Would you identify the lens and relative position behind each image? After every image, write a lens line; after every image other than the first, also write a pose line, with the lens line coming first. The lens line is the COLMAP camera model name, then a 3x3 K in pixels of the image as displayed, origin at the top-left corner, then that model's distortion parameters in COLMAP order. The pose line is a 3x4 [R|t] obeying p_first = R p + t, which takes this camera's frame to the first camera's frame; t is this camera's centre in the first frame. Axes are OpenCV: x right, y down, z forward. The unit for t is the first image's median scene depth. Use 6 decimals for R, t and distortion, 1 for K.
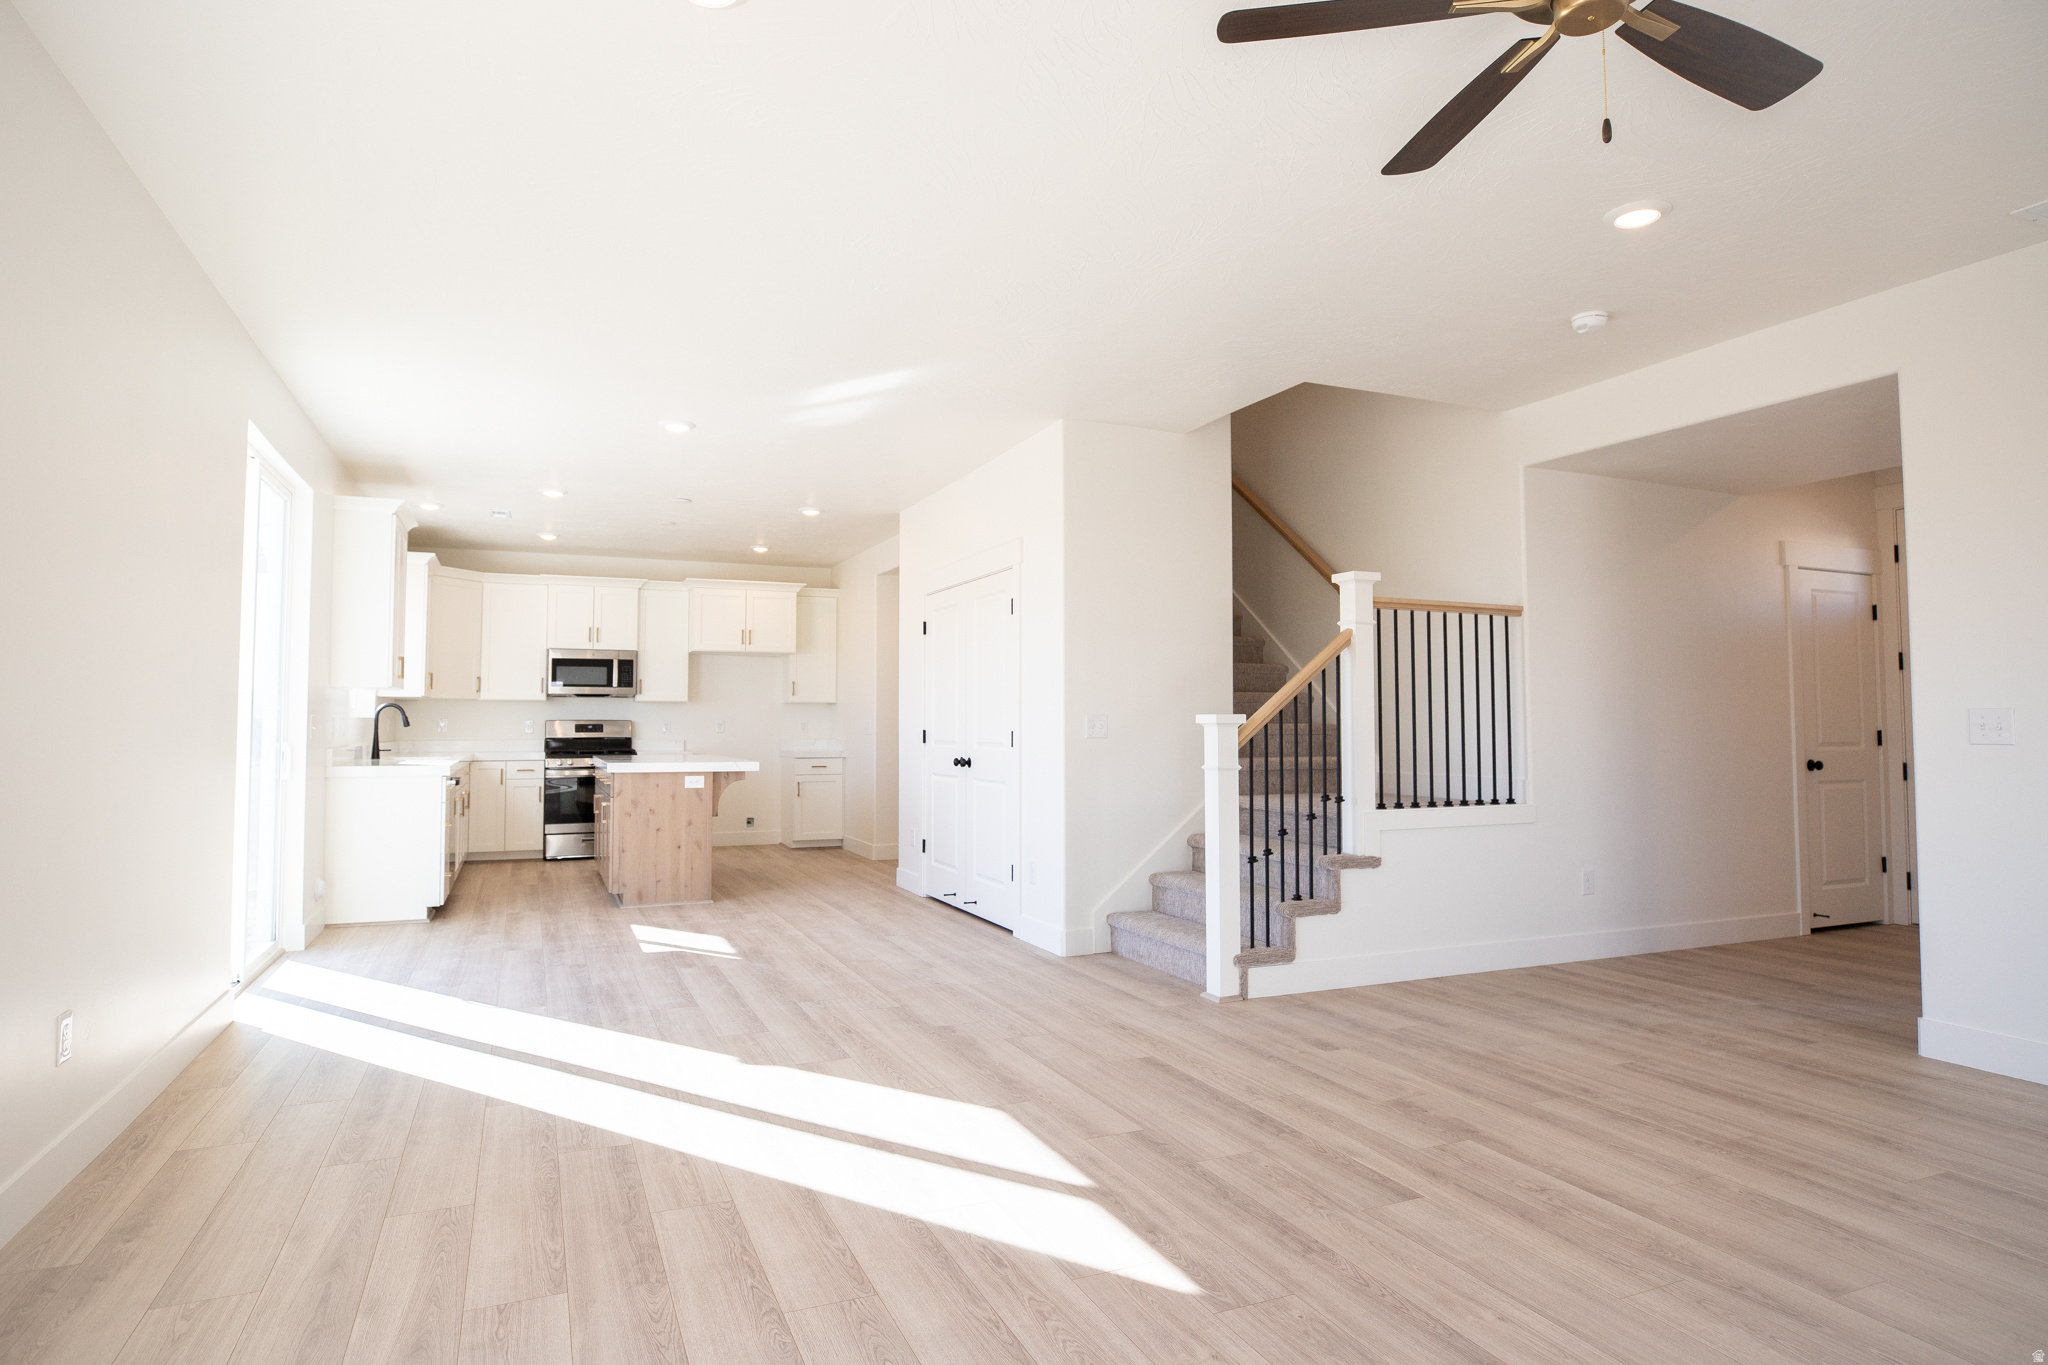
lens RADIAL K [[1164.5, 0, 1024.0], [0, 1164.5, 682.5], [0, 0, 1]] dist [-0.063268, 0.000253]
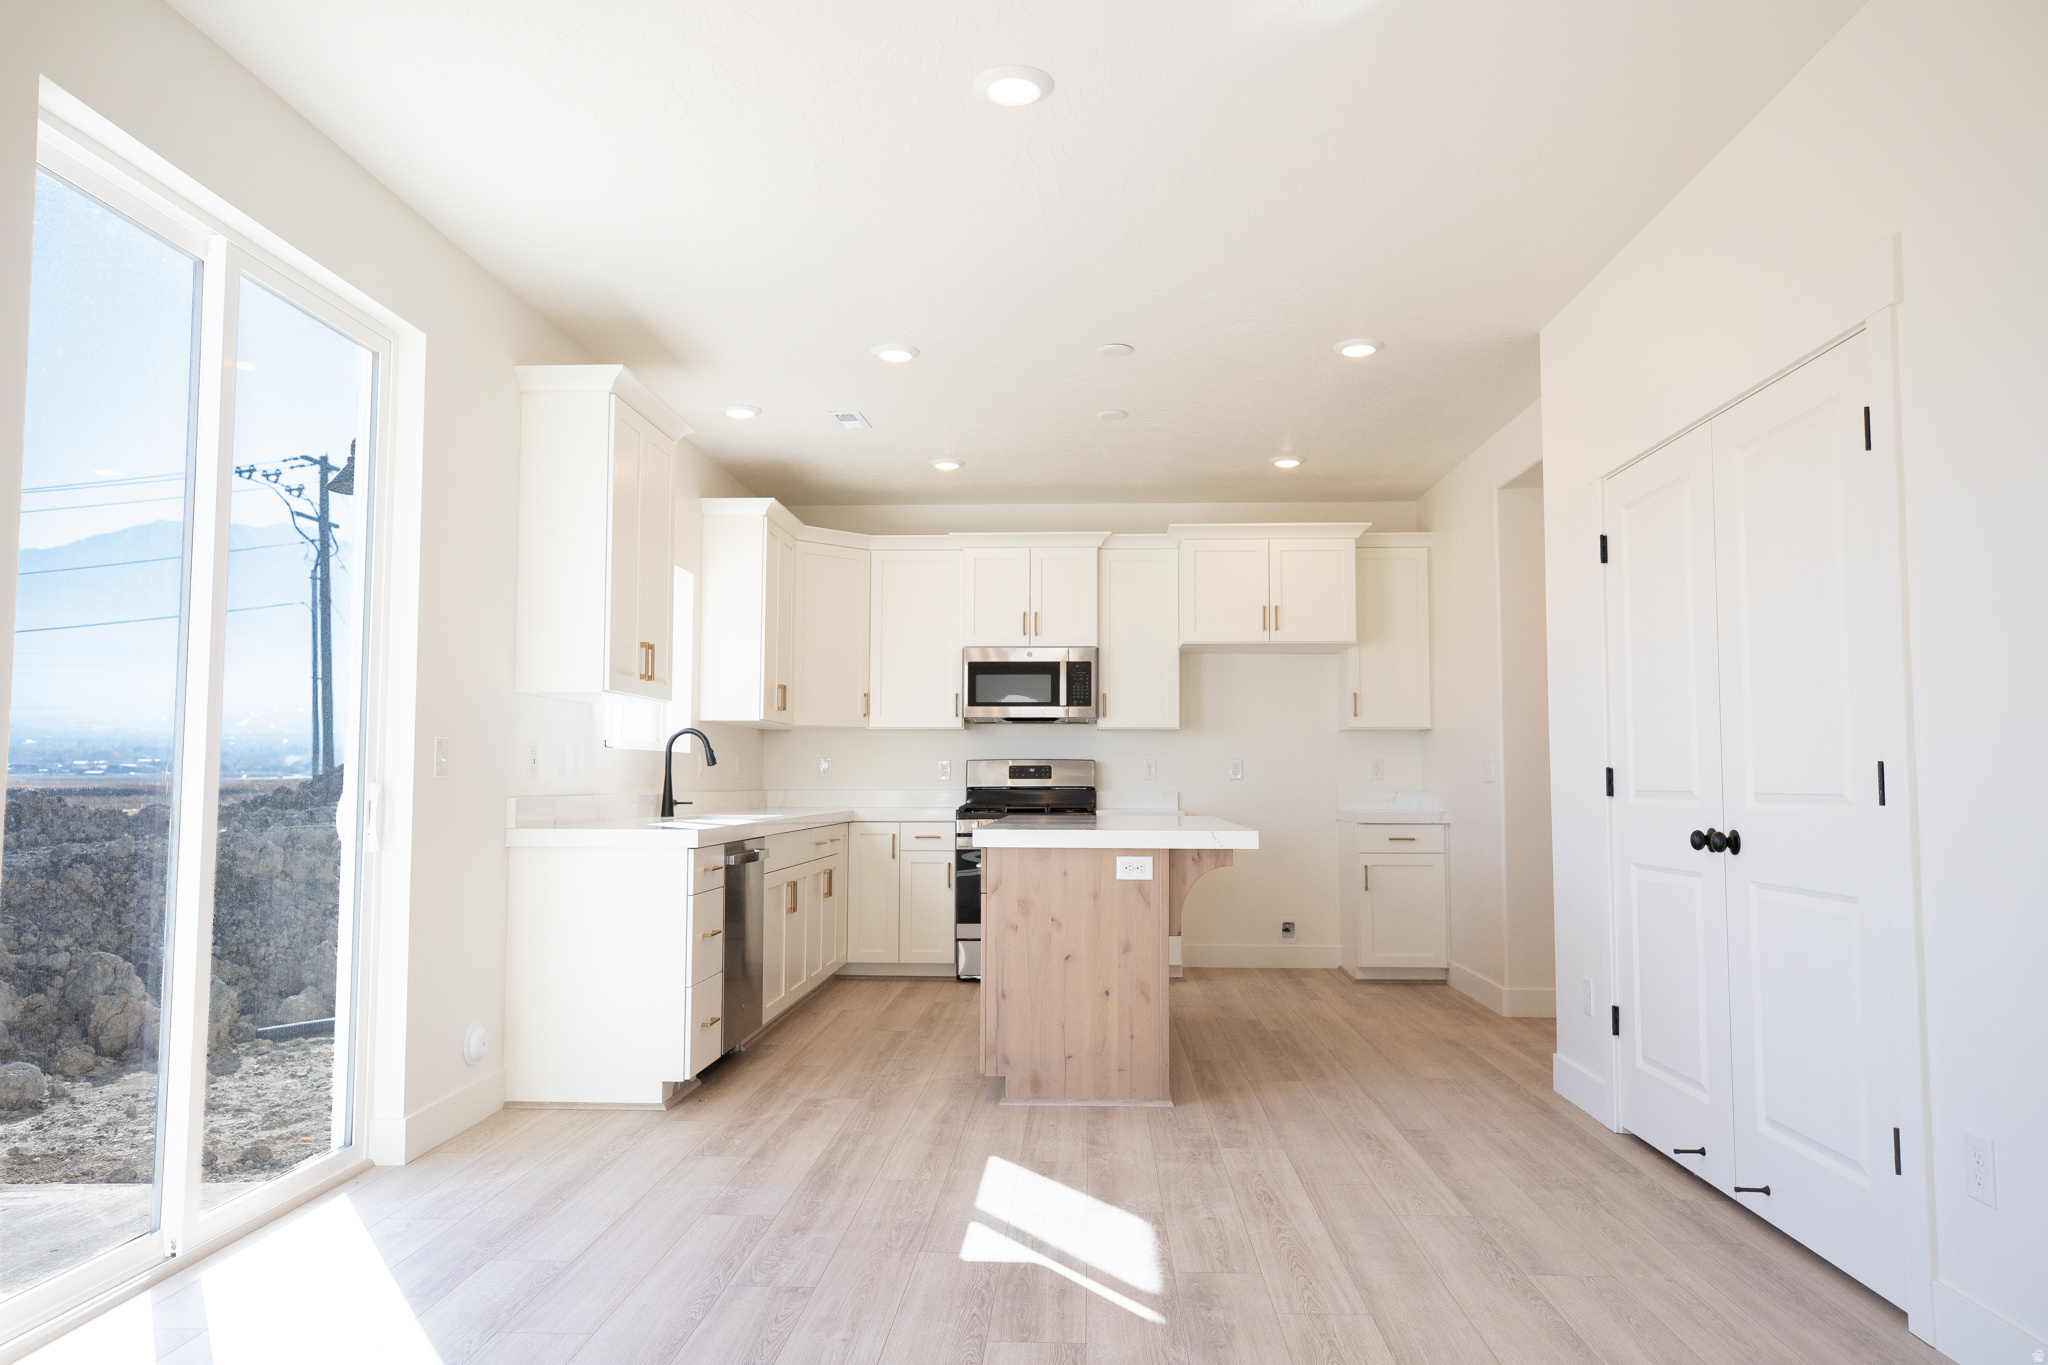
lens RADIAL K [[1379.3, 0, 1024.0], [0, 1379.3, 682.5], [0, 0, 1]] dist [-0.005109, 0.000453]
pose [[0.893436, -0.029393, -0.448228, -0.038847], [0.013655, 0.999173, -0.038304, 0.020338], [0.448983, 0.028102, 0.893098, 0.333459]]
